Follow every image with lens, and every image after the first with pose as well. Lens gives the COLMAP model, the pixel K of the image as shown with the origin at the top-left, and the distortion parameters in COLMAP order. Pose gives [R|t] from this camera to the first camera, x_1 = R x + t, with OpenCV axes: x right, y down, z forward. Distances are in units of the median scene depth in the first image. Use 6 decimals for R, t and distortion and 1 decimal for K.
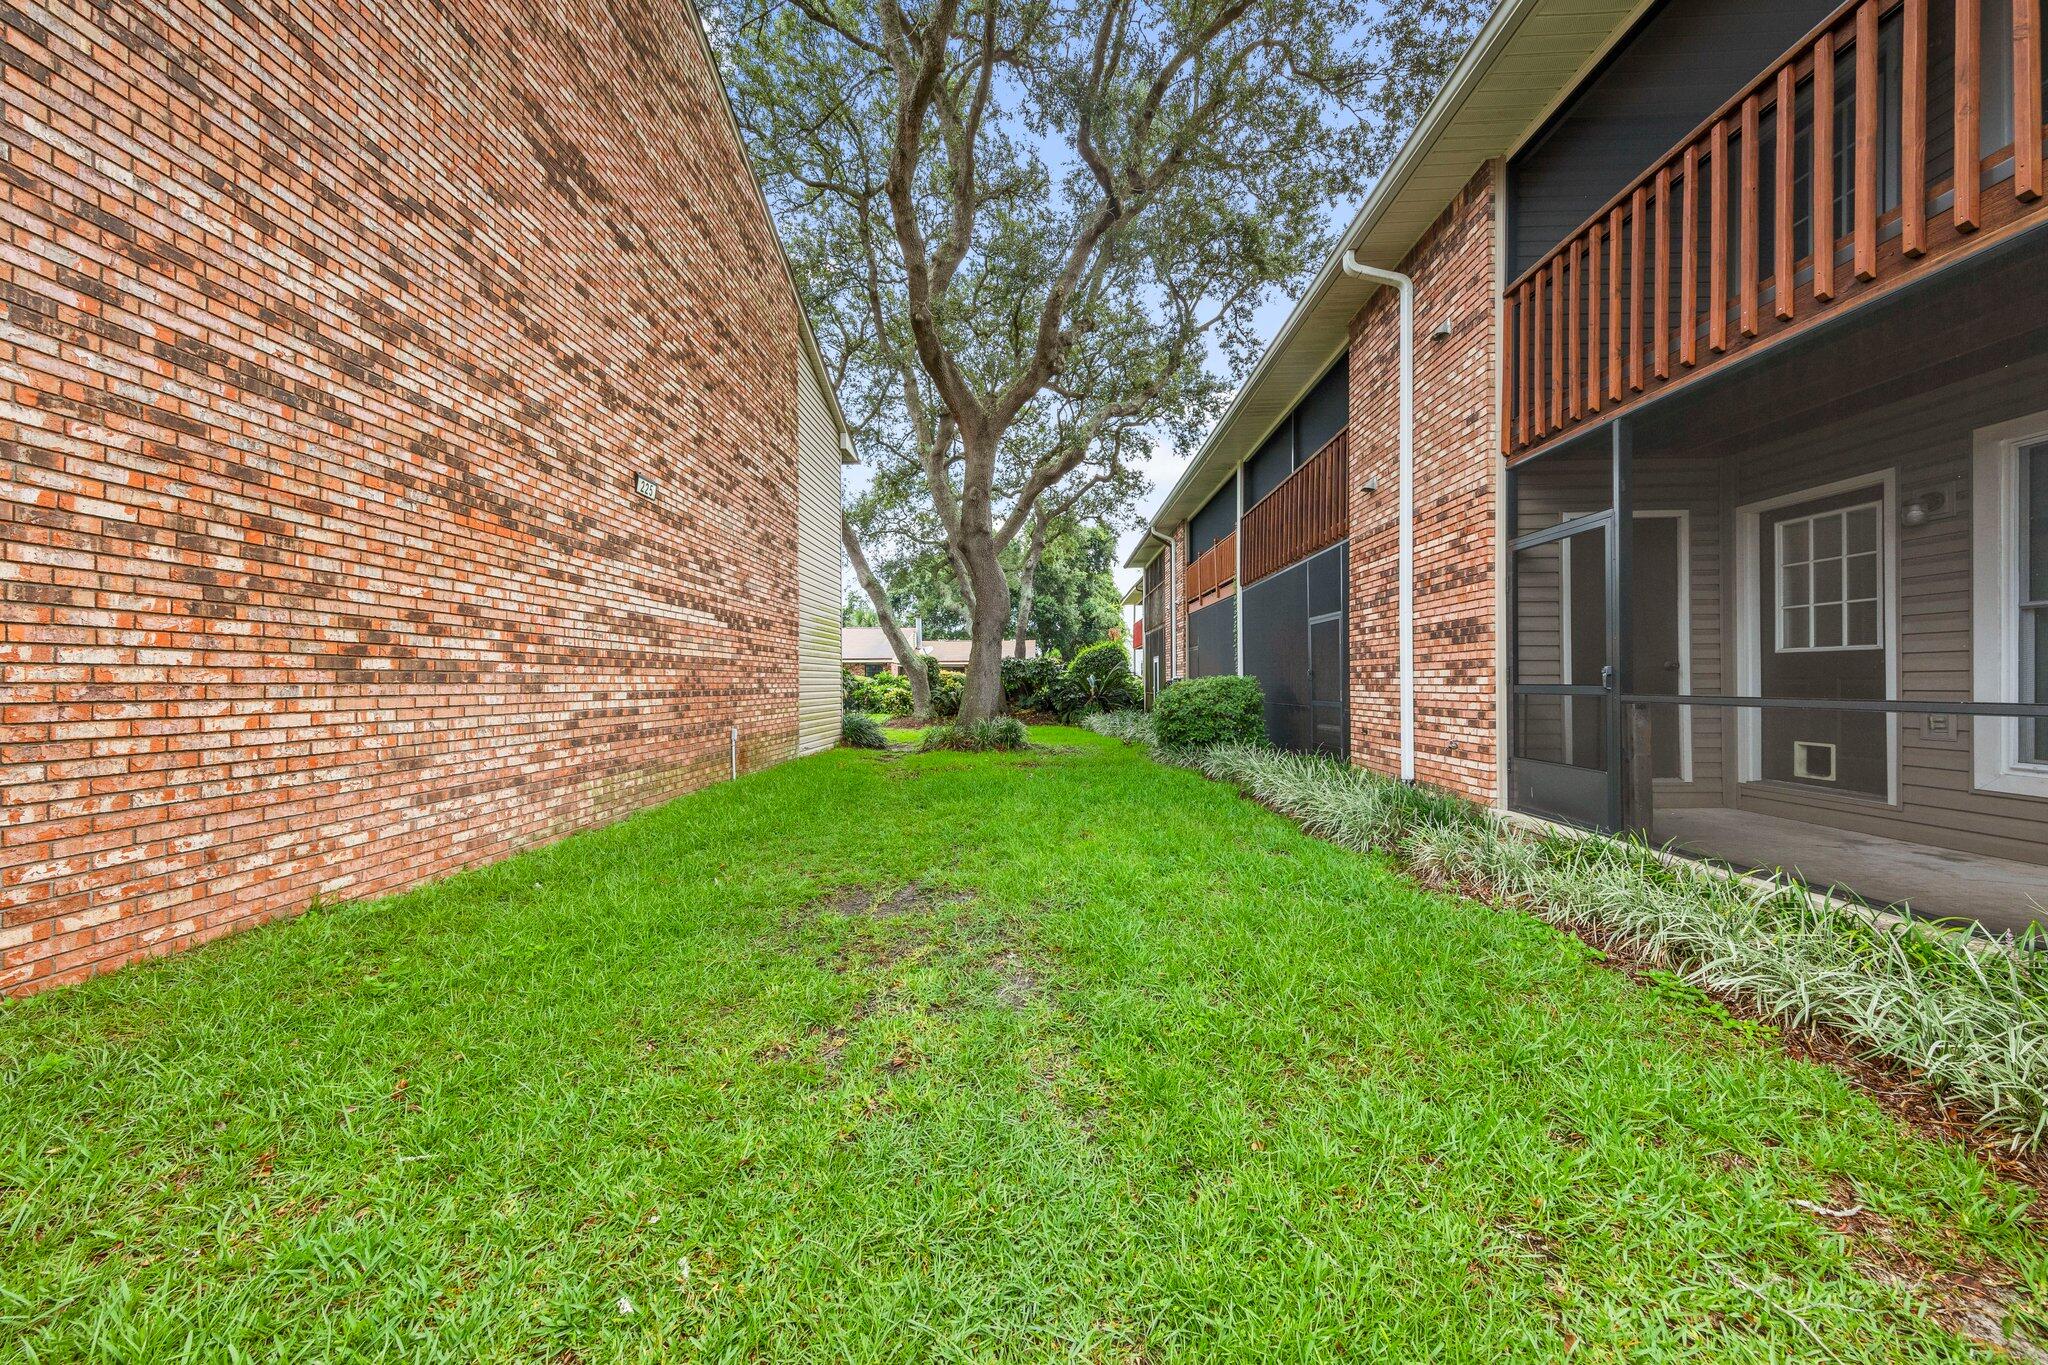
lens RADIAL K [[628.1, 0, 1026.1], [0, 628.1, 681.6], [0, 0, 1]] dist [0.000912, 0.000004]
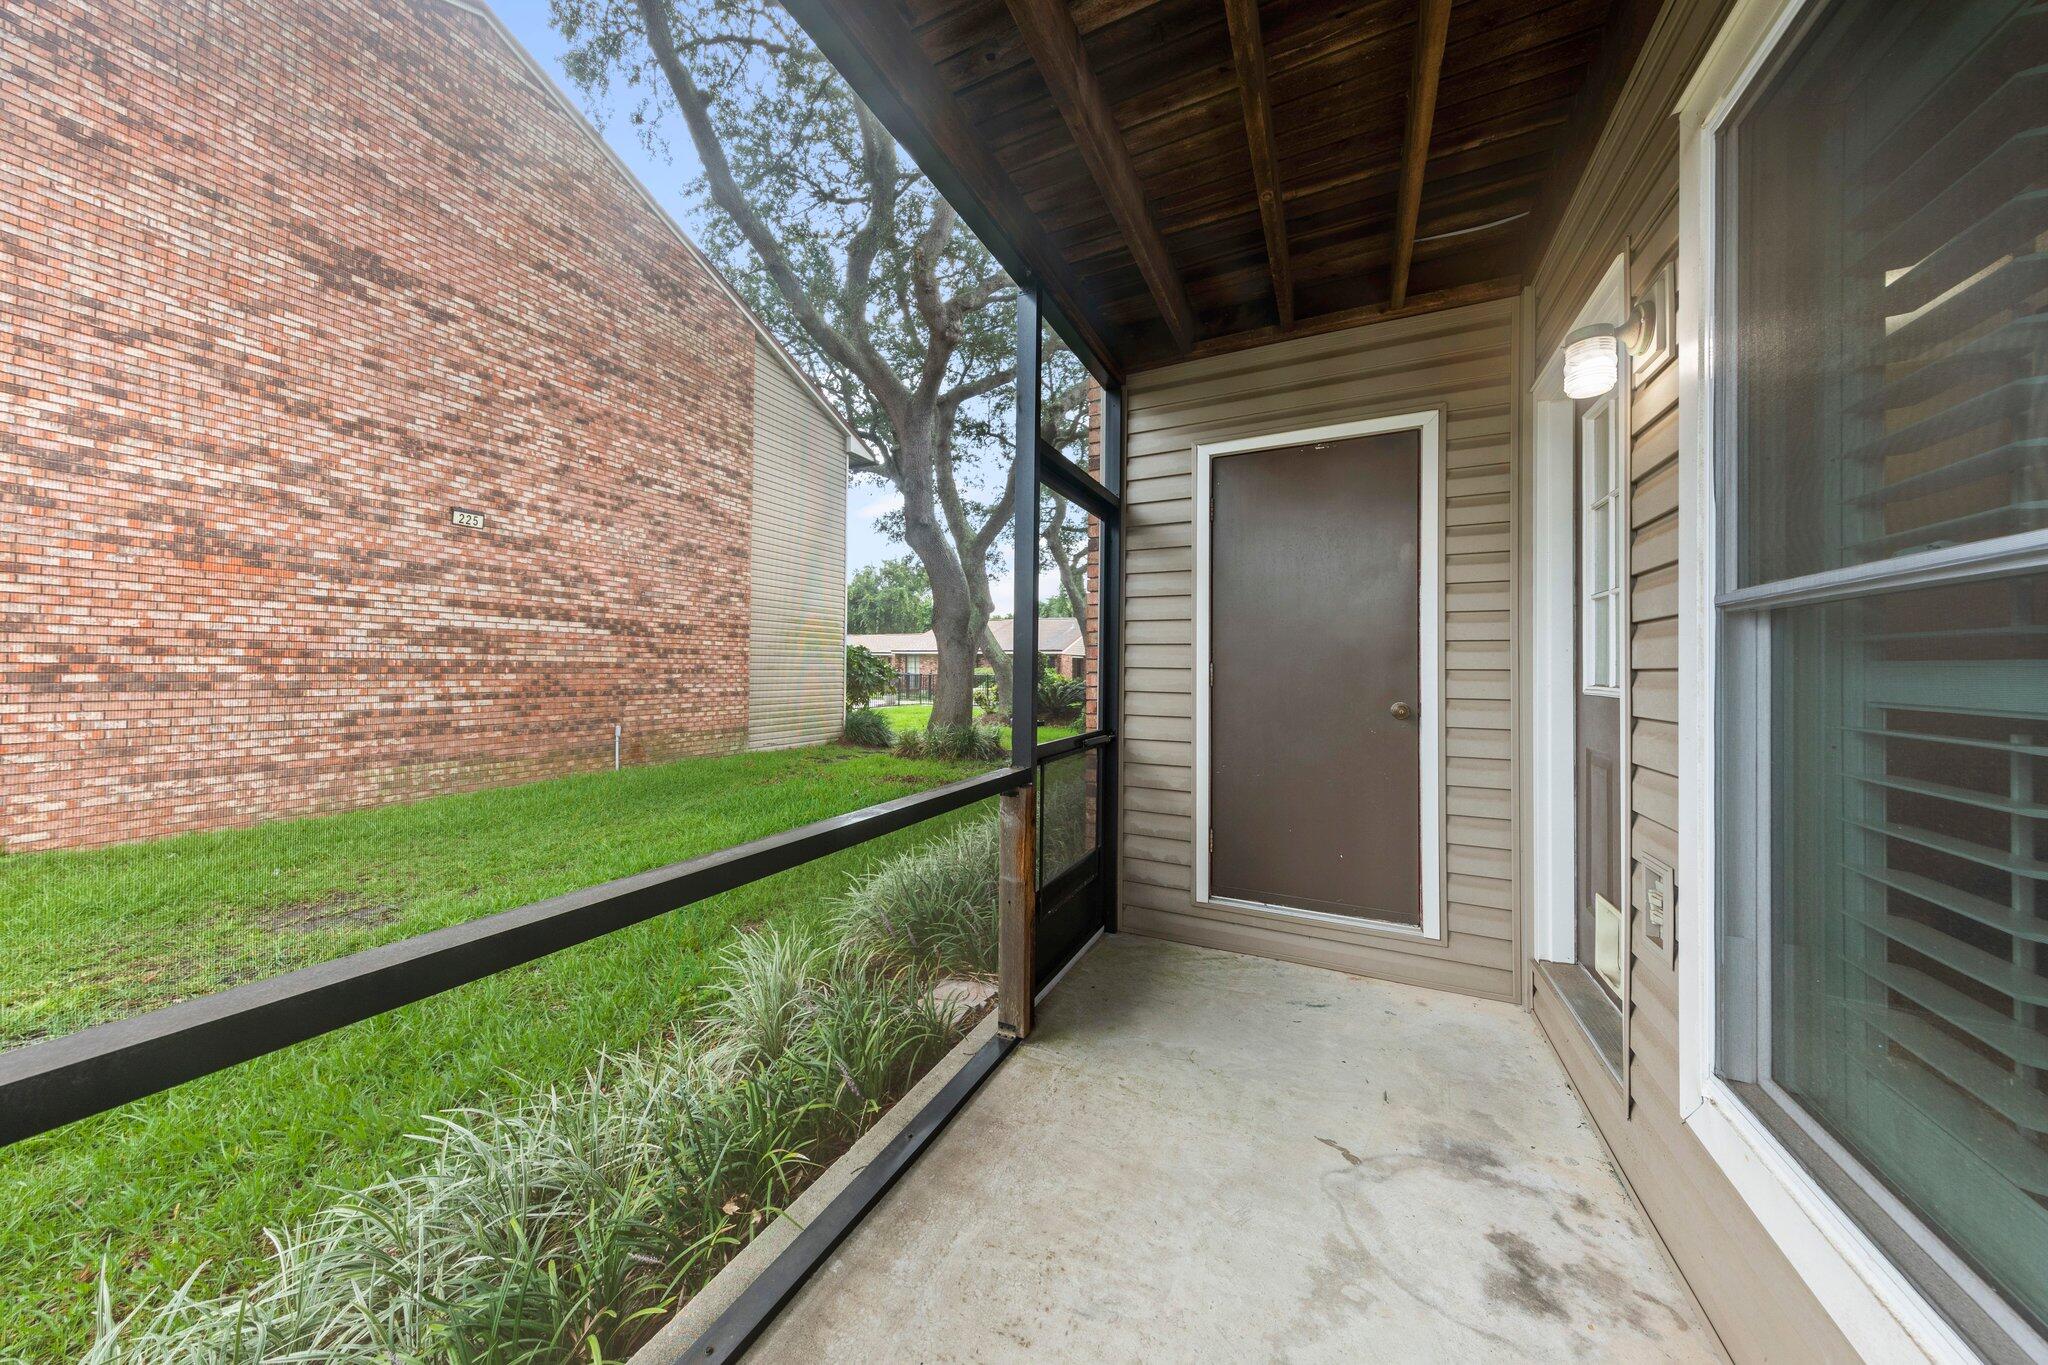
lens RADIAL K [[648.9, 0, 1025.6], [0, 648.9, 660.7], [0, 0, 1]] dist [0.001664, 0.000314]
pose [[0.912825, 0.009866, -0.408231, 0.949958], [-0.015536, 0.999823, -0.010578, -0.055496], [0.408055, 0.015998, 0.912817, 0.368979]]
